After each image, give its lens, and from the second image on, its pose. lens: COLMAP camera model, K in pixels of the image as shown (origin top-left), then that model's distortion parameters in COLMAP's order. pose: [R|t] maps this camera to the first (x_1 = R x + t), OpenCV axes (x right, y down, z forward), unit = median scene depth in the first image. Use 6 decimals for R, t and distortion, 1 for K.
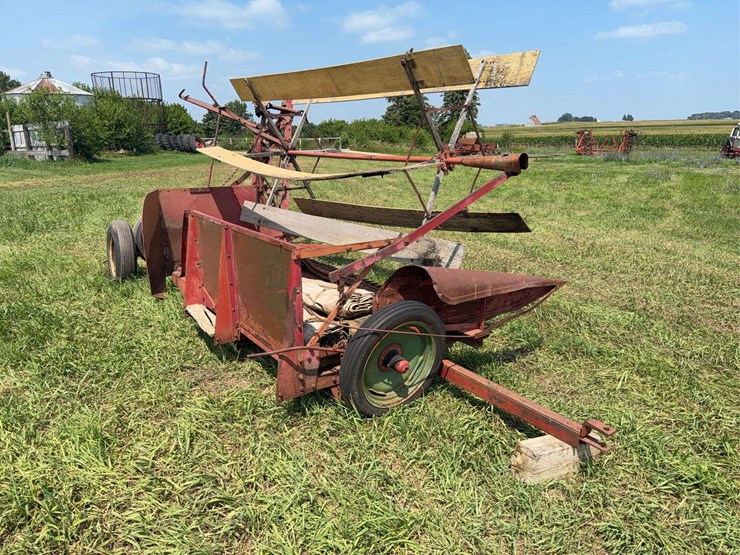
lens RADIAL K [[523.4, 0, 371.8], [0, 523.4, 279.7], [0, 0, 1]] dist [0.084798, -0.114374]
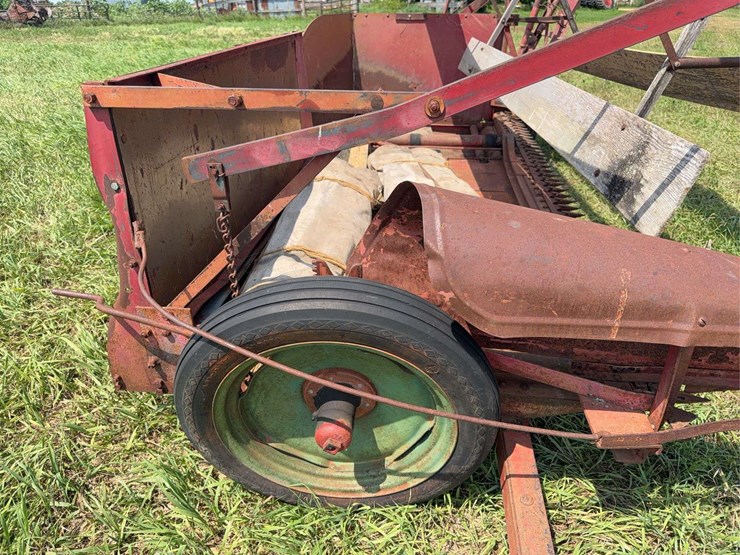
lens RADIAL K [[523.4, 0, 371.8], [0, 523.4, 279.7], [0, 0, 1]] dist [0.084798, -0.114374]
pose [[0.754670, 0.310881, -0.577777, 0.228754], [-0.172489, 0.943649, 0.282445, -0.049849], [0.633025, -0.113493, 0.765767, 0.616377]]
